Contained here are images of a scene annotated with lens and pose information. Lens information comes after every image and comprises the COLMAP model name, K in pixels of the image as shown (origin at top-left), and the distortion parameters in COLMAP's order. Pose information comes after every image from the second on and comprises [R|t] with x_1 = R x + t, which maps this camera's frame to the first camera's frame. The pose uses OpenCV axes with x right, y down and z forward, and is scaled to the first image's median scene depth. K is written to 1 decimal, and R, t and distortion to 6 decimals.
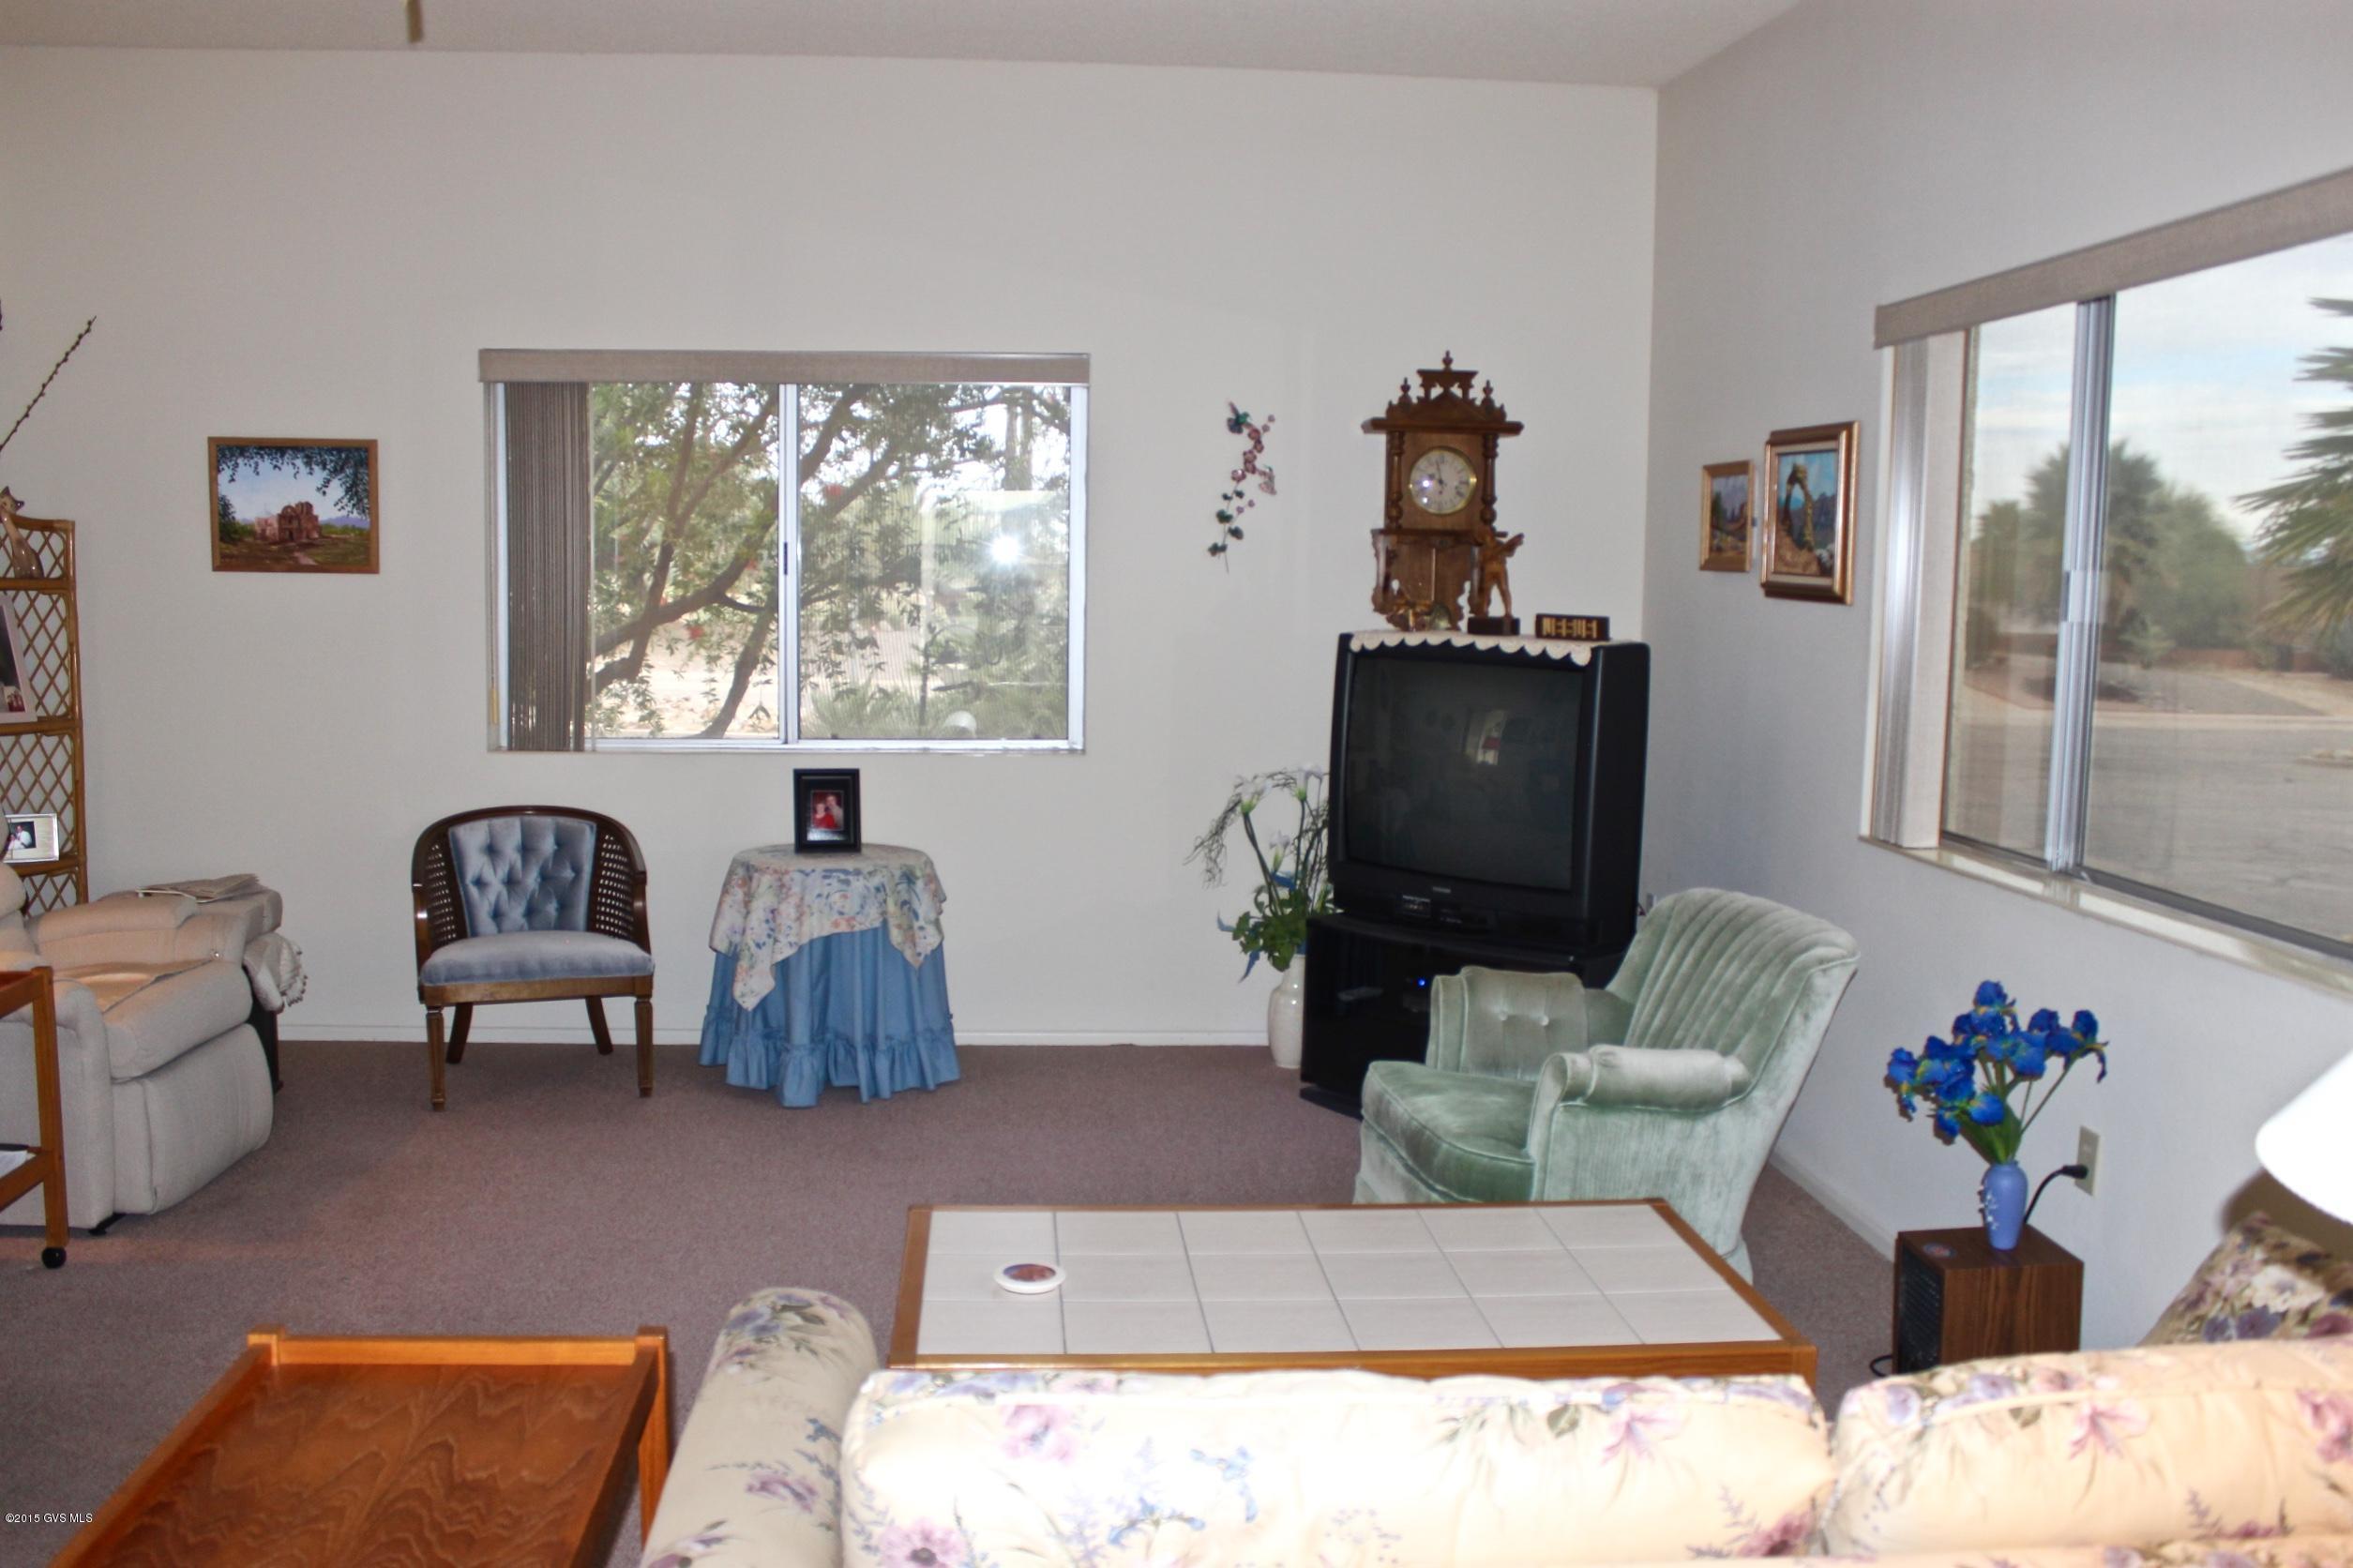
lens RADIAL K [[2013.4, 0, 1164.7], [0, 2013.4, 799.1], [0, 0, 1]] dist [-0.144860, 0.108612]
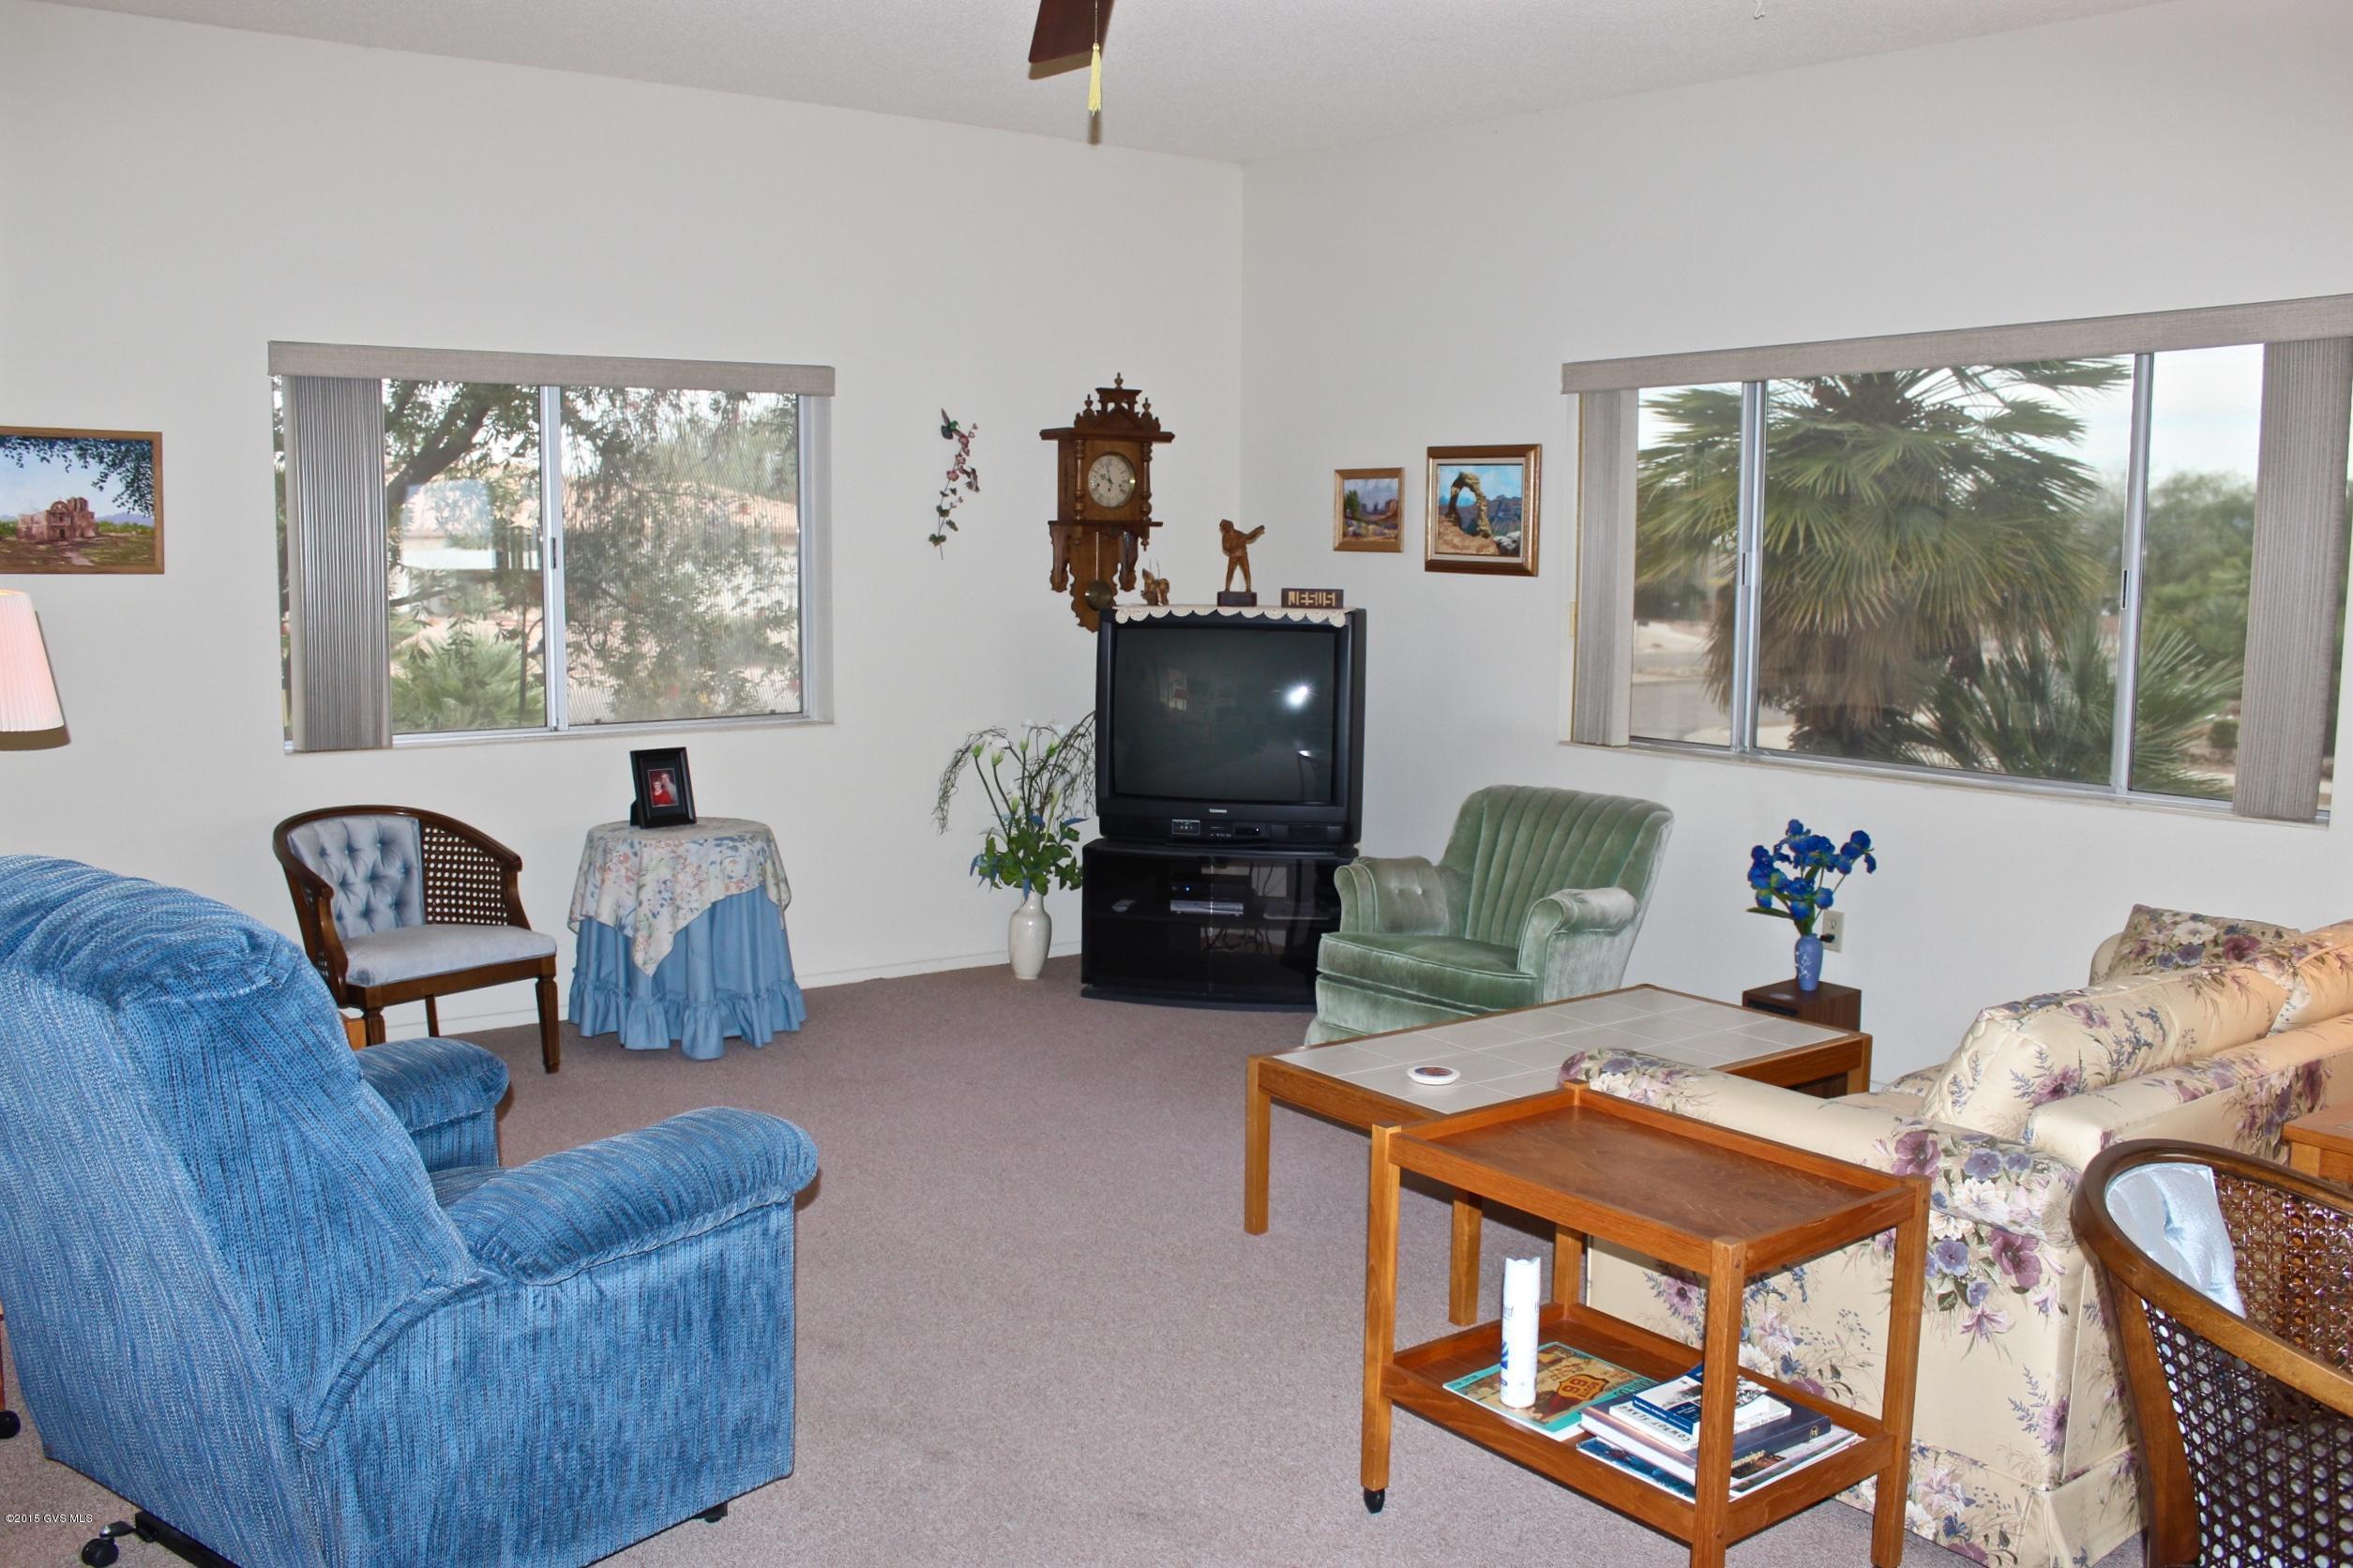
lens RADIAL K [[2013.4, 0, 1158.0], [0, 2013.4, 780.3], [0, 0, 1]] dist [-0.144860, 0.108612]
pose [[0.853315, -0.070045, 0.516669, -0.488067], [0.067673, 0.997432, 0.023455, -0.005063], [-0.516985, 0.014950, 0.855864, -0.048367]]
